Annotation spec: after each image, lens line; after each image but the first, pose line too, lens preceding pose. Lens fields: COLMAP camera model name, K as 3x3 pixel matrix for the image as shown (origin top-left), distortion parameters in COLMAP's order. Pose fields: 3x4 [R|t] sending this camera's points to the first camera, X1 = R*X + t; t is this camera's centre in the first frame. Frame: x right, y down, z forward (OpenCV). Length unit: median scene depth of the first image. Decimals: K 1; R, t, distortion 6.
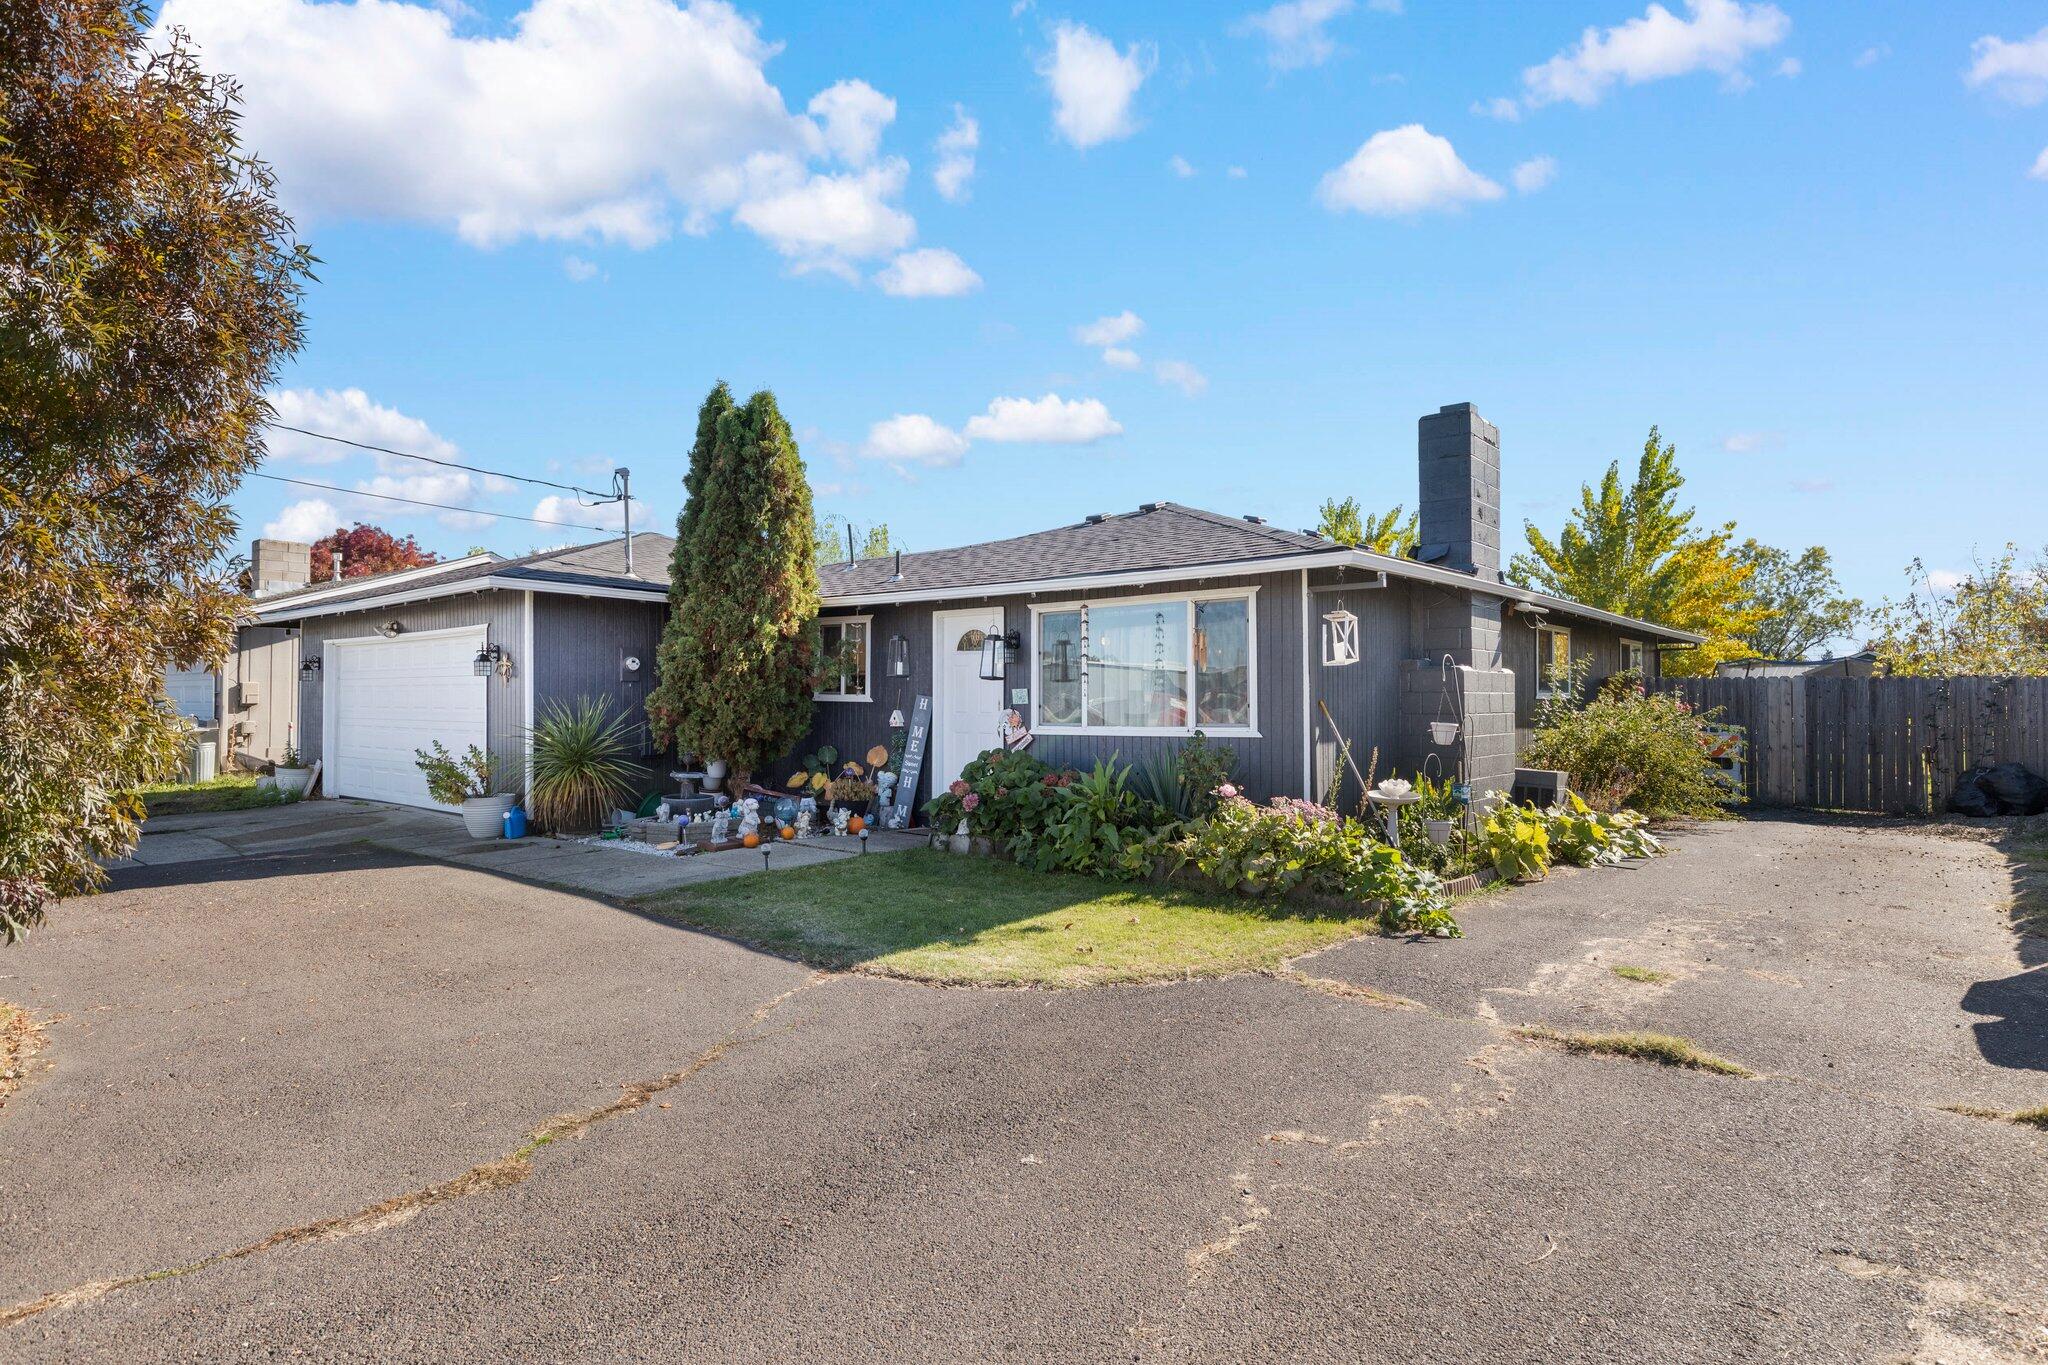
lens RADIAL K [[1155.7, 0, 1014.8], [0, 1155.7, 687.8], [0, 0, 1]] dist [0.003741, 0.000563]
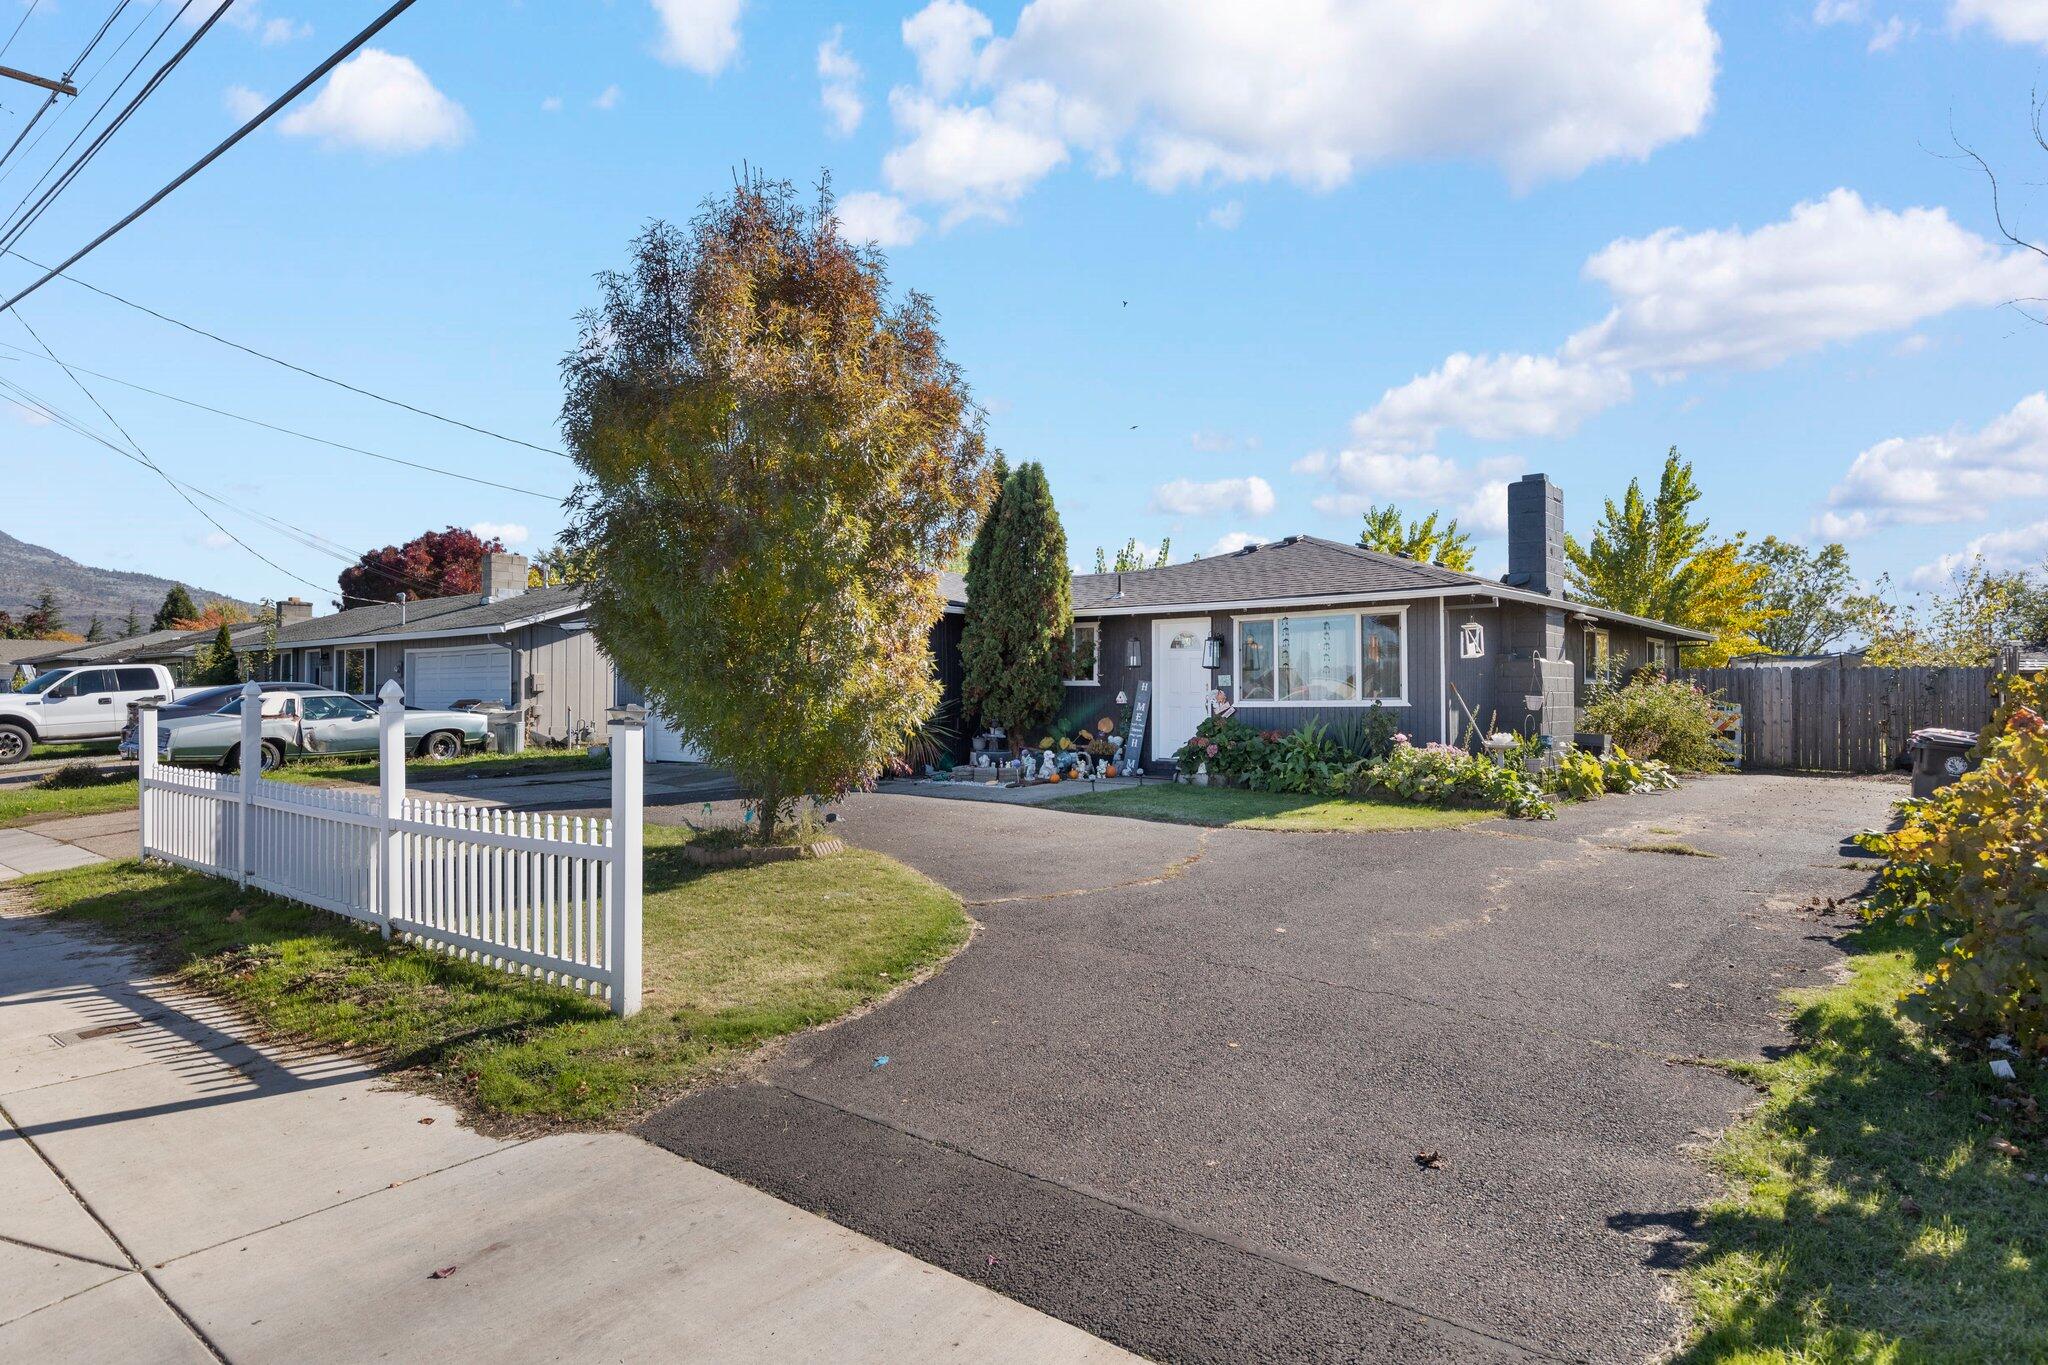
lens RADIAL K [[1155.7, 0, 1032.5], [0, 1155.7, 681.4], [0, 0, 1]] dist [0.003741, 0.000563]
pose [[0.999998, -0.000838, -0.002070, -0.219629], [0.000834, 0.999998, -0.001964, 0.010746], [0.002072, 0.001962, 0.999996, -0.401226]]
